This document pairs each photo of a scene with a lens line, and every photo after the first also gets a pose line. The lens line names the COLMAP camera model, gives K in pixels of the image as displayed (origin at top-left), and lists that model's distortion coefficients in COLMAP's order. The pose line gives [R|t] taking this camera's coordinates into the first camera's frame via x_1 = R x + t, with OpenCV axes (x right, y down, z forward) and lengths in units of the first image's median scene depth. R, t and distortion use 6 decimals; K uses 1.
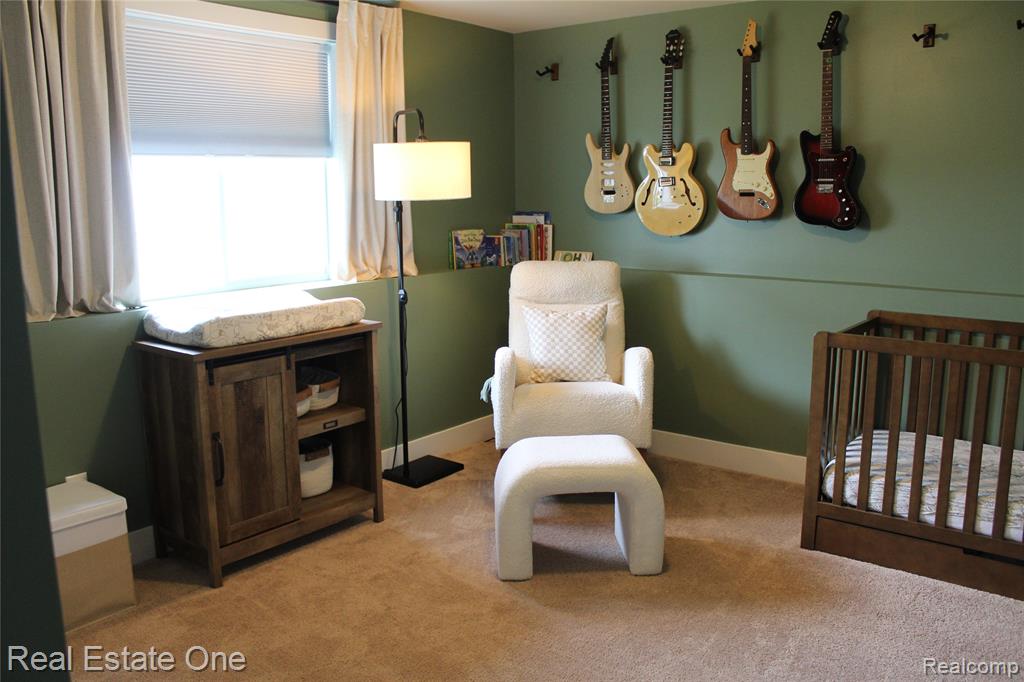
lens RADIAL K [[840.5, 0, 512.0], [0, 840.5, 341.0], [0, 0, 1]] dist [-0.170716, 0.165587]
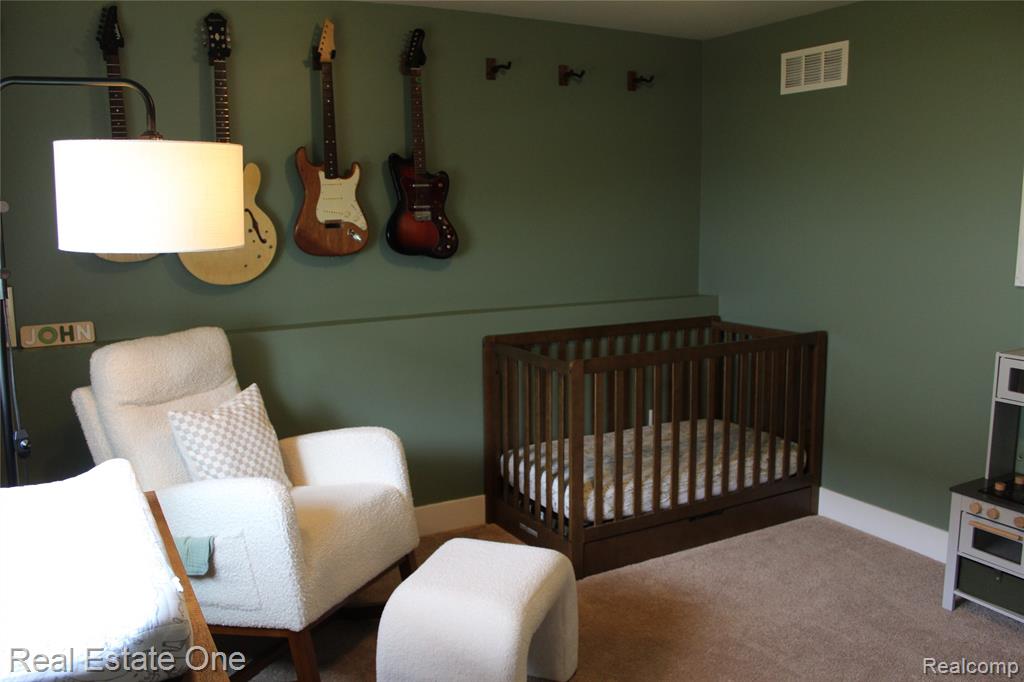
lens RADIAL K [[840.5, 0, 512.0], [0, 840.5, 341.0], [0, 0, 1]] dist [-0.170716, 0.165587]
pose [[0.398276, -0.141507, 0.906285, -0.443256], [0.175253, 0.981567, 0.076245, -0.097935], [-0.900368, 0.128463, 0.415733, 0.514232]]
